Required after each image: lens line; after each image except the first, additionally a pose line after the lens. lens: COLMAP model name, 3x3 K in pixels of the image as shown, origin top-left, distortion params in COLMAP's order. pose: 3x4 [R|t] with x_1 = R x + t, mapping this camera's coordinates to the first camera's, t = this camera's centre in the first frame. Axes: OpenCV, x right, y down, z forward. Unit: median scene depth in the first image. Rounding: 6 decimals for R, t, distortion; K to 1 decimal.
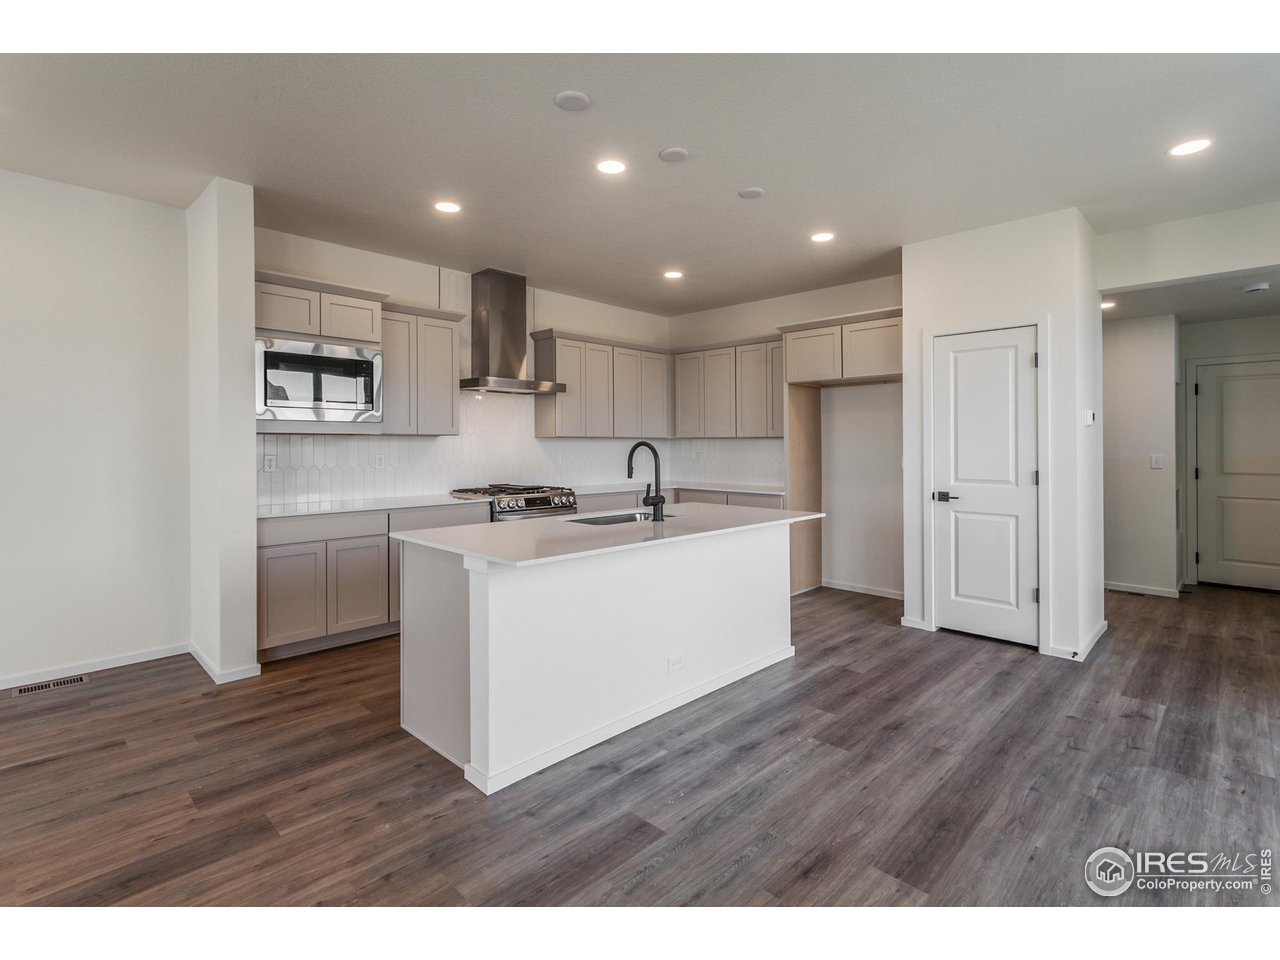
lens RADIAL K [[626.1, 0, 636.3], [0, 626.1, 462.2], [0, 0, 1]] dist [-0.003320, 0.006784]
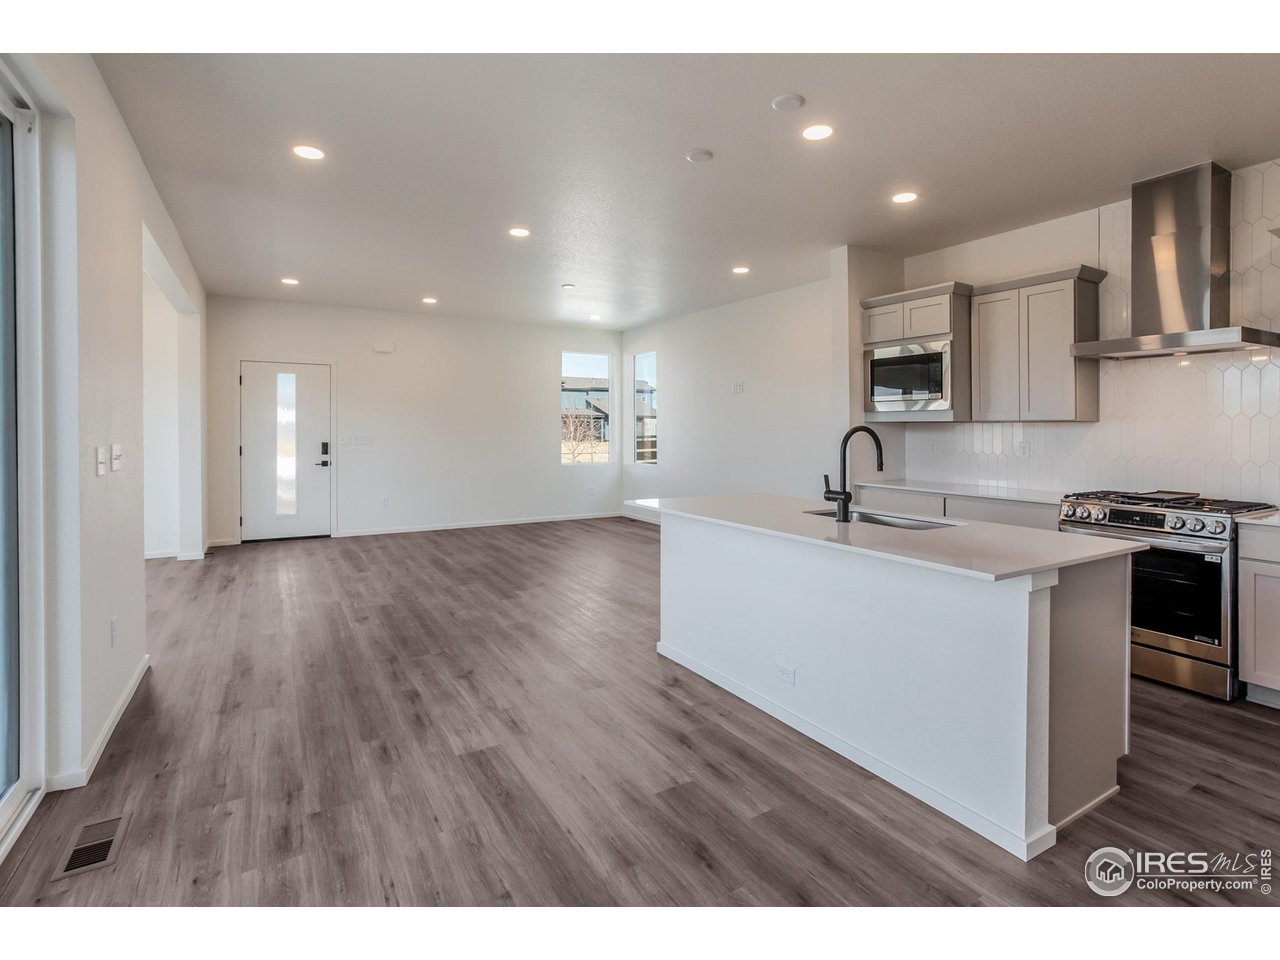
lens RADIAL K [[626.1, 0, 602.3], [0, 626.1, 442.9], [0, 0, 1]] dist [-0.003320, 0.006784]
pose [[-0.302676, 0.015658, -0.952965, 1.052323], [-0.025015, 0.999390, 0.024366, -0.026857], [0.952765, 0.031213, -0.302100, 1.067801]]
